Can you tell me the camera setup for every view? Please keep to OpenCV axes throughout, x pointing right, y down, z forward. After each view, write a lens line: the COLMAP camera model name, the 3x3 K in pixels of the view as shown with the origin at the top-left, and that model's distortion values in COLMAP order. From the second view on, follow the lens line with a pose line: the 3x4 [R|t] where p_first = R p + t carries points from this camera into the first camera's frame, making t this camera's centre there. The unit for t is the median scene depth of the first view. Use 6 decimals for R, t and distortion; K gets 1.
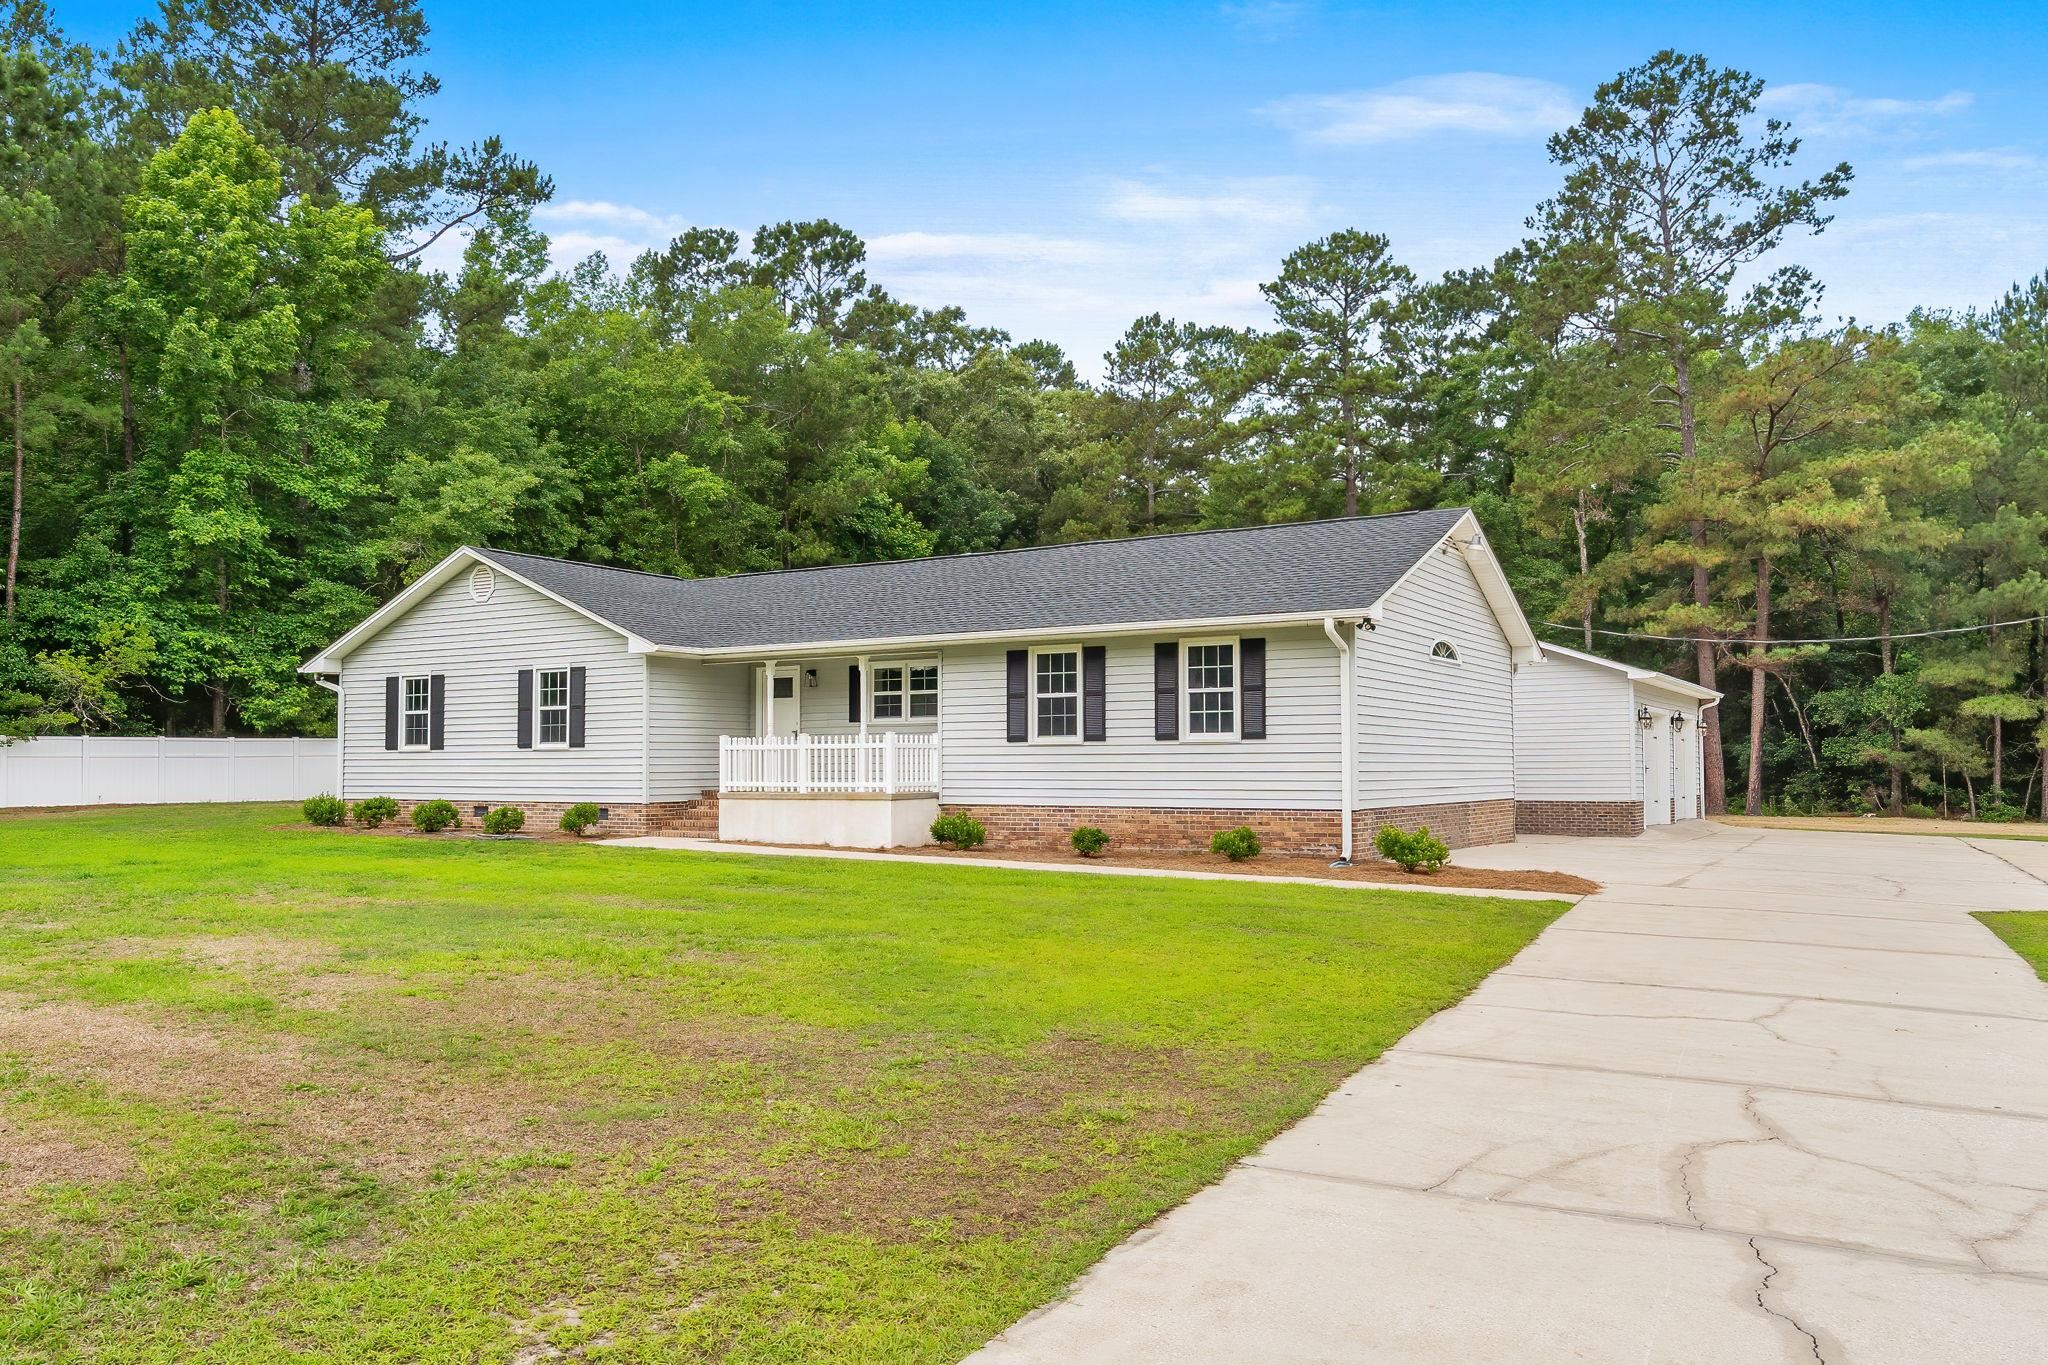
lens RADIAL K [[1526.0, 0, 932.7], [0, 1526.0, 688.2], [0, 0, 1]] dist [-0.008275, -0.003803]
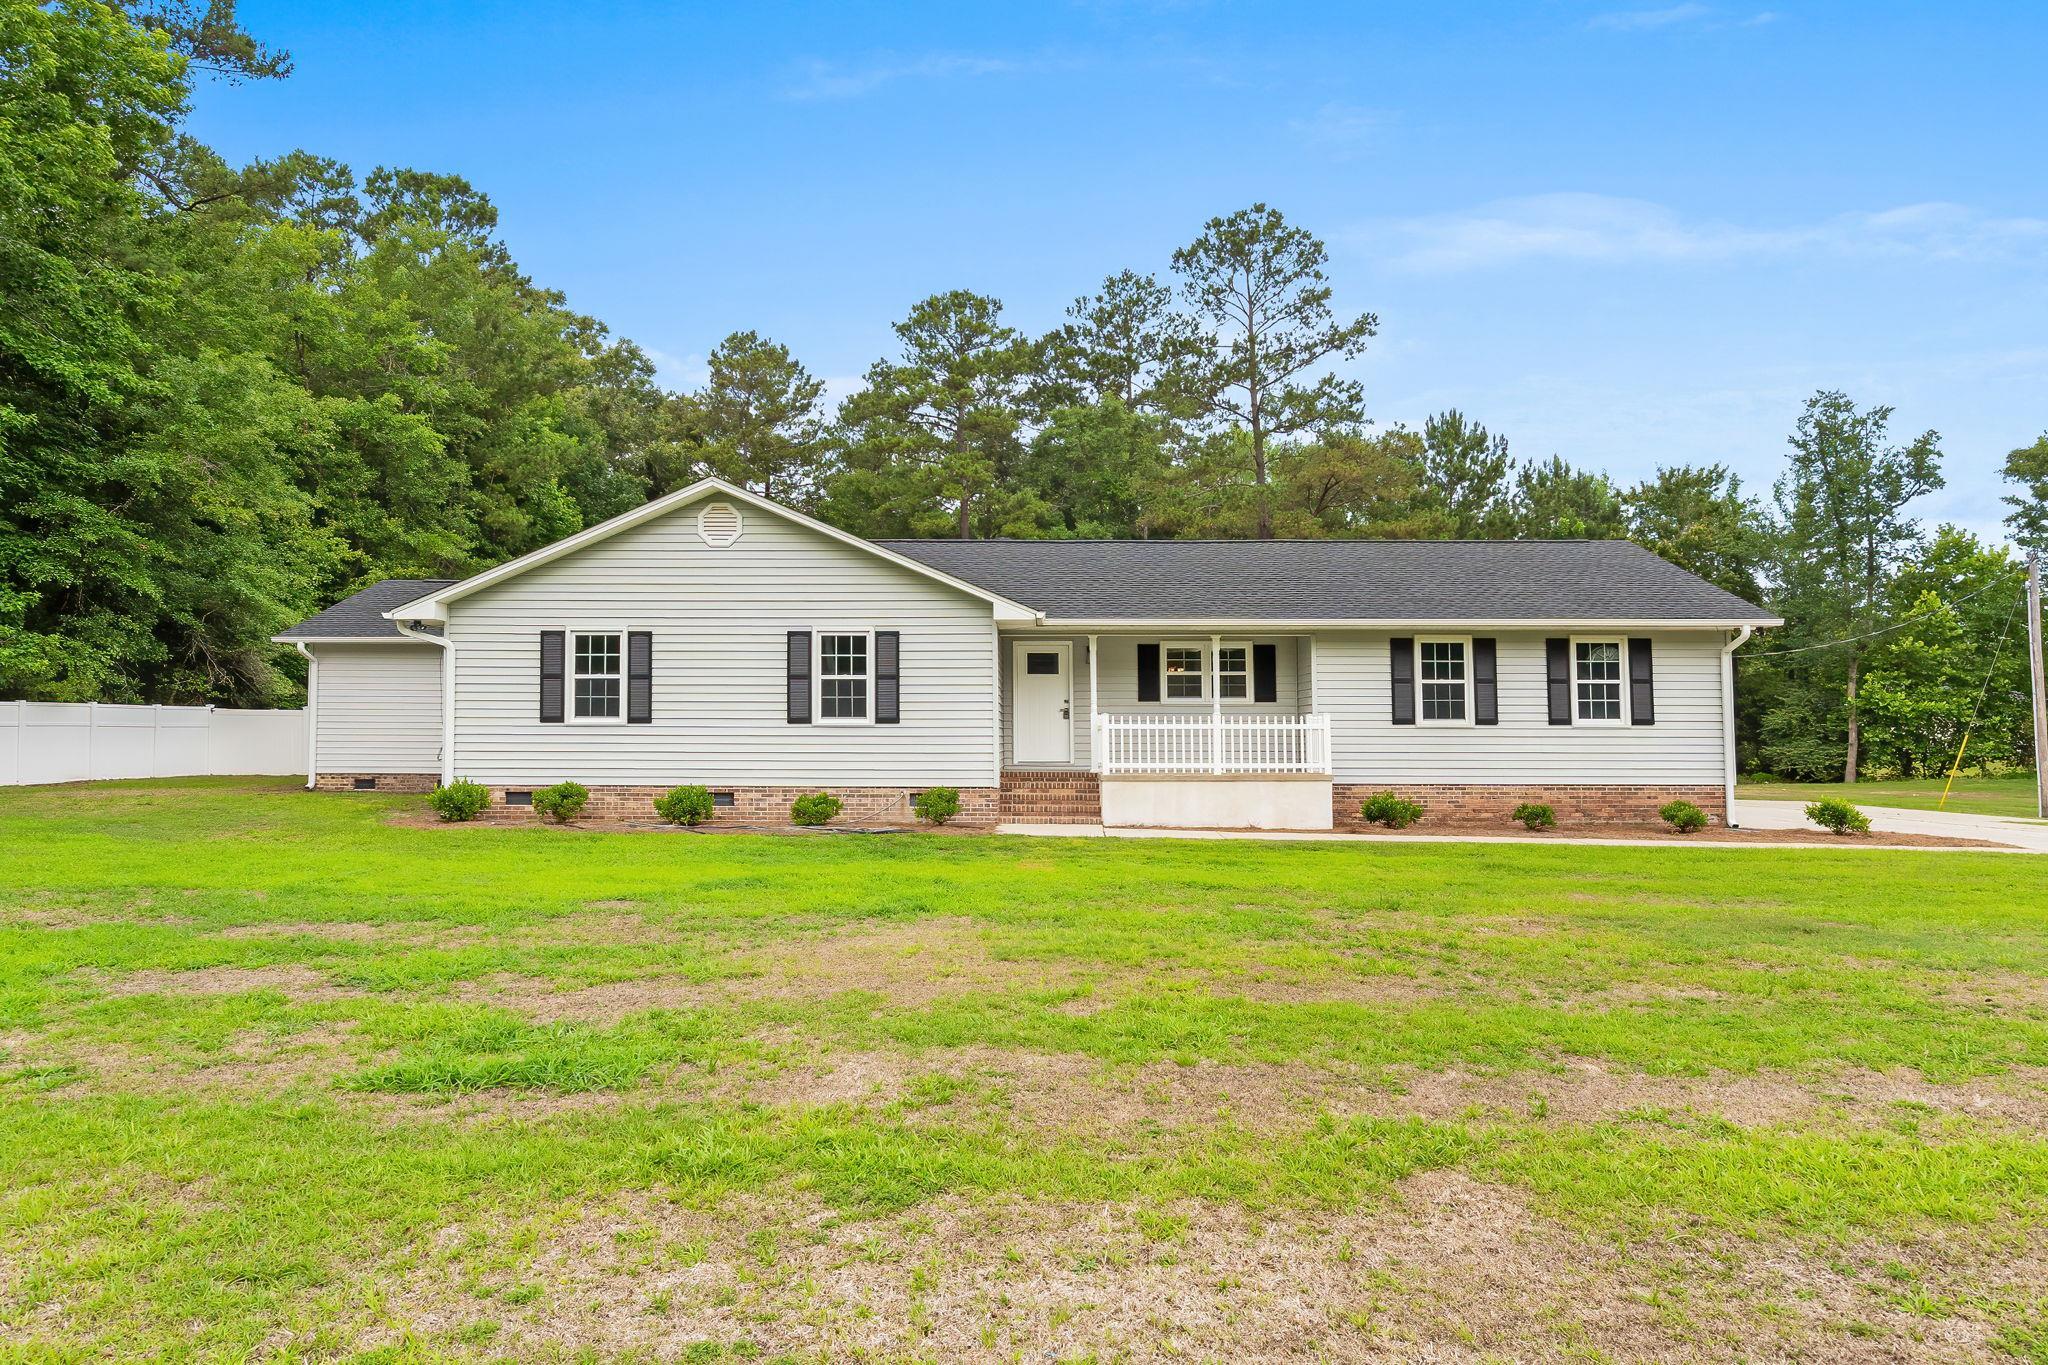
lens RADIAL K [[1320.0, 0, 990.4], [0, 1320.0, 647.6], [0, 0, 1]] dist [-0.032517, 0.032428]
pose [[0.840102, 0.045383, 0.540527, -0.632309], [-0.032383, 0.998913, -0.033539, 0.020249], [-0.541461, 0.010673, 0.840658, 0.358243]]
